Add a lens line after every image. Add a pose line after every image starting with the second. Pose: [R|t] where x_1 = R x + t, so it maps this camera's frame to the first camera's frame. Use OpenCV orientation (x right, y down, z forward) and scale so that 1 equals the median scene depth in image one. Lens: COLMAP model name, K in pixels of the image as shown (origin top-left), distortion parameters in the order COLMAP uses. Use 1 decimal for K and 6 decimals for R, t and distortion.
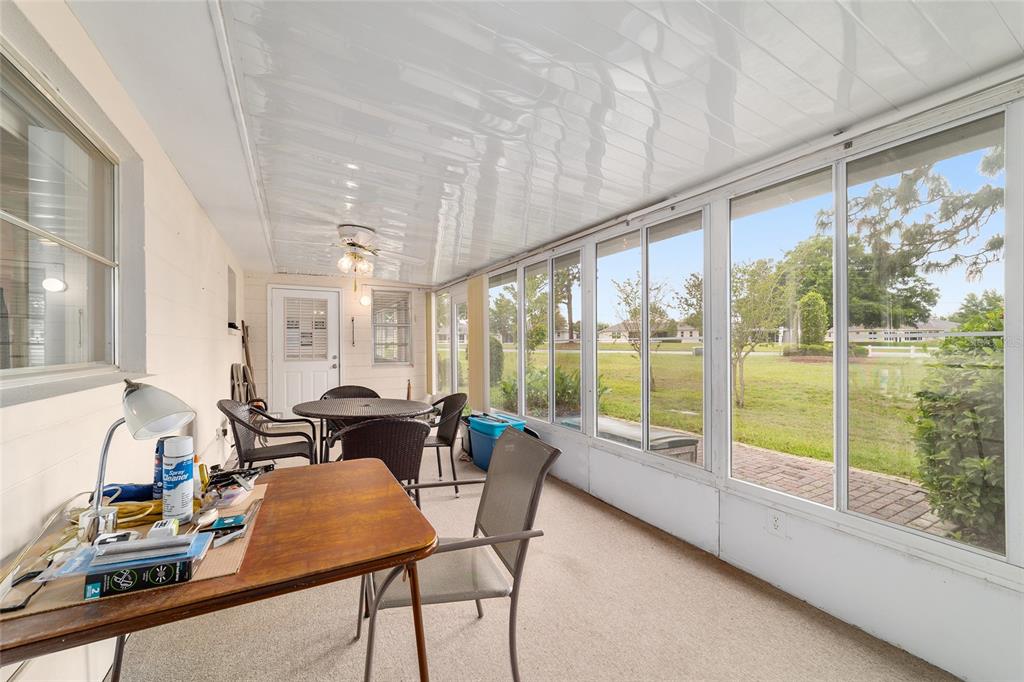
lens RADIAL K [[389.8, 0, 510.7], [0, 389.8, 344.4], [0, 0, 1]] dist [-0.005769, 0.002433]
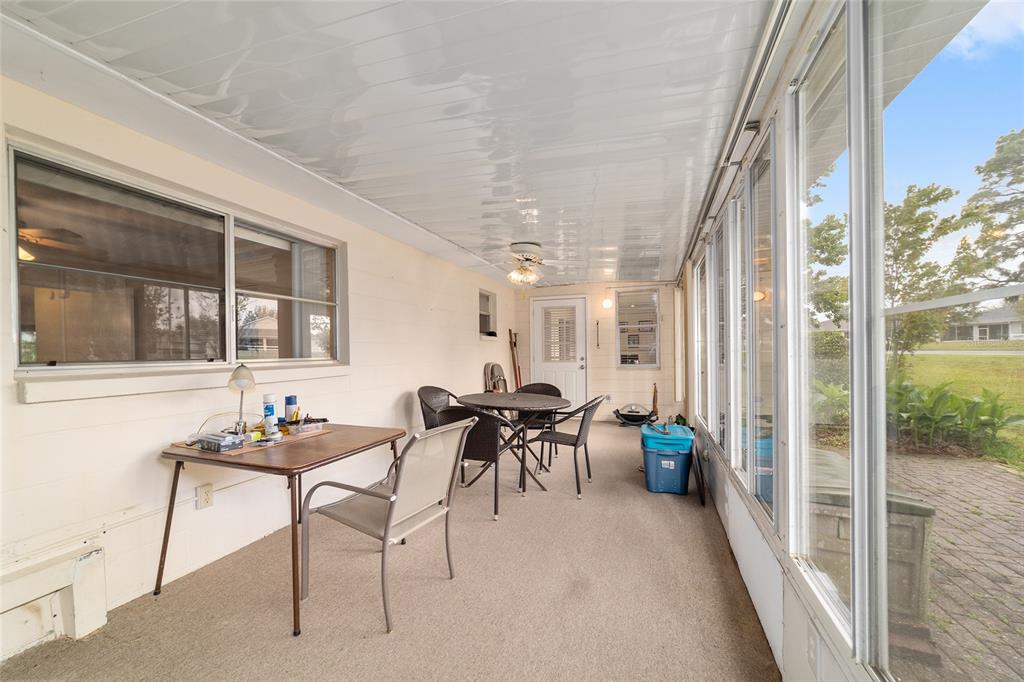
lens RADIAL K [[414.5, 0, 513.7], [0, 414.5, 348.9], [0, 0, 1]] dist [0.001321, 0.000060]
pose [[0.673317, -0.010588, -0.739278, 0.294413], [0.014528, 0.999894, -0.001090, 0.004609], [0.739211, -0.010006, 0.673400, 0.090933]]
